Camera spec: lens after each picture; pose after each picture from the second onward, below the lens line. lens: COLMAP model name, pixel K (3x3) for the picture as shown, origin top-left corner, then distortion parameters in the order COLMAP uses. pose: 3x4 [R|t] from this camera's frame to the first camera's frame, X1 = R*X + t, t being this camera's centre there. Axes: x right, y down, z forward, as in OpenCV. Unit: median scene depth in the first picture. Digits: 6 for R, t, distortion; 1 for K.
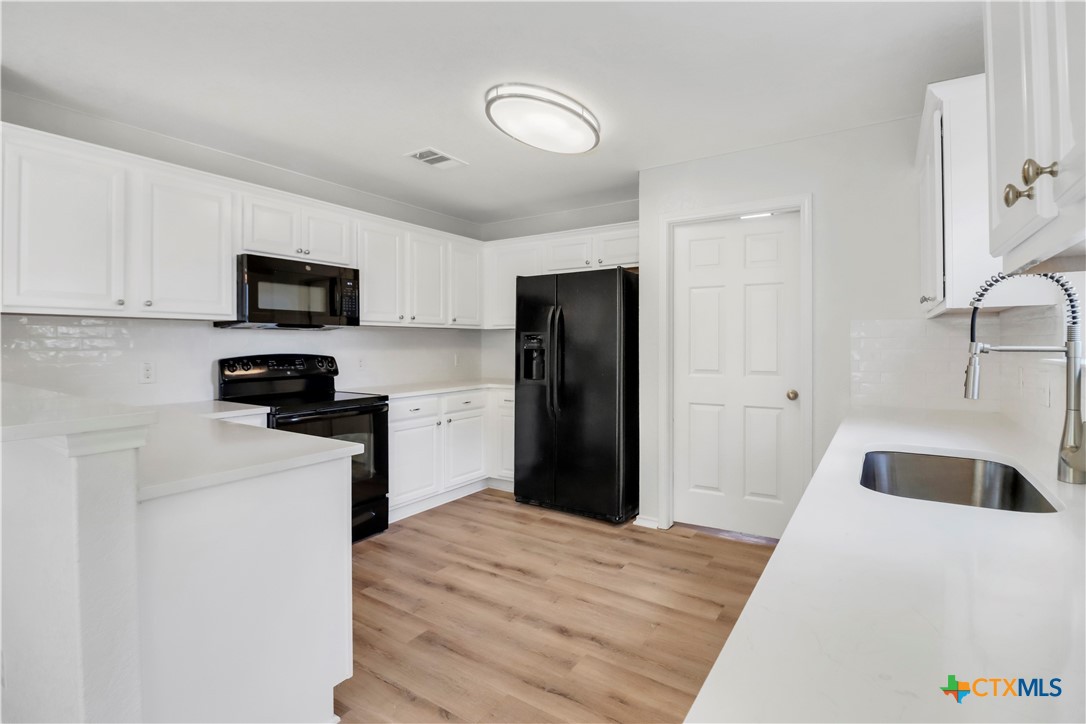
lens RADIAL K [[520.7, 0, 550.4], [0, 520.7, 341.1], [0, 0, 1]] dist [-0.012024, -0.004267]
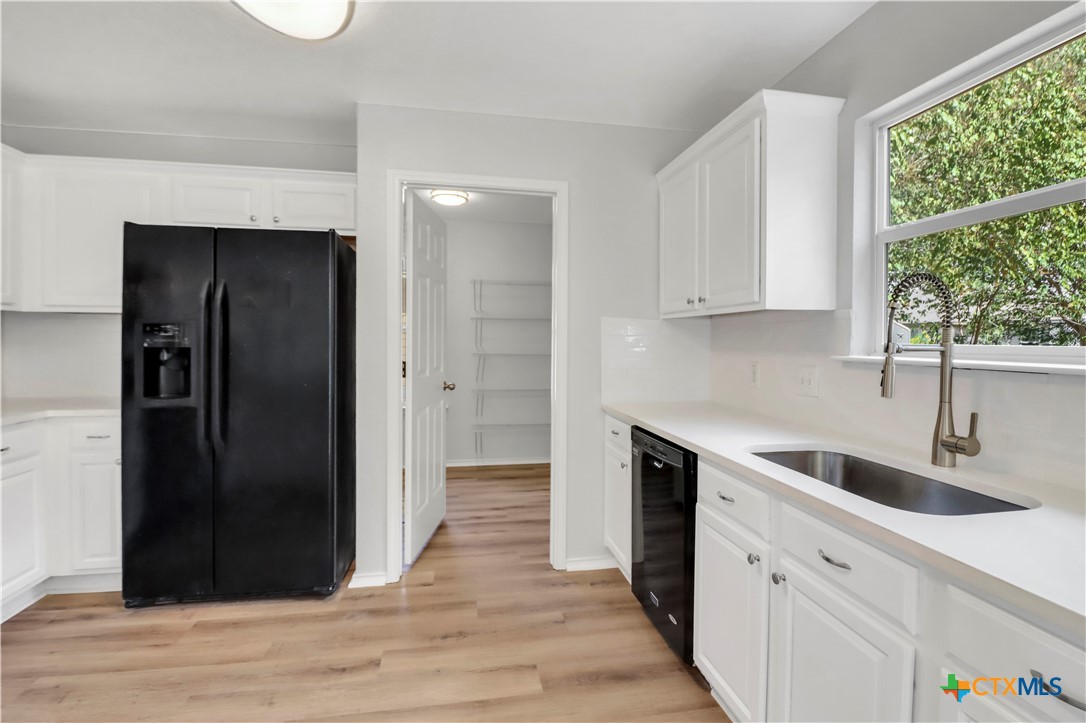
lens RADIAL K [[520.1, 0, 562.5], [0, 520.1, 343.3], [0, 0, 1]] dist [-0.018194, -0.005627]
pose [[0.702135, 0.001913, 0.712042, -0.146531], [-0.011196, 0.999902, 0.008354, 0.000374], [-0.711956, -0.013838, 0.702088, 0.286910]]
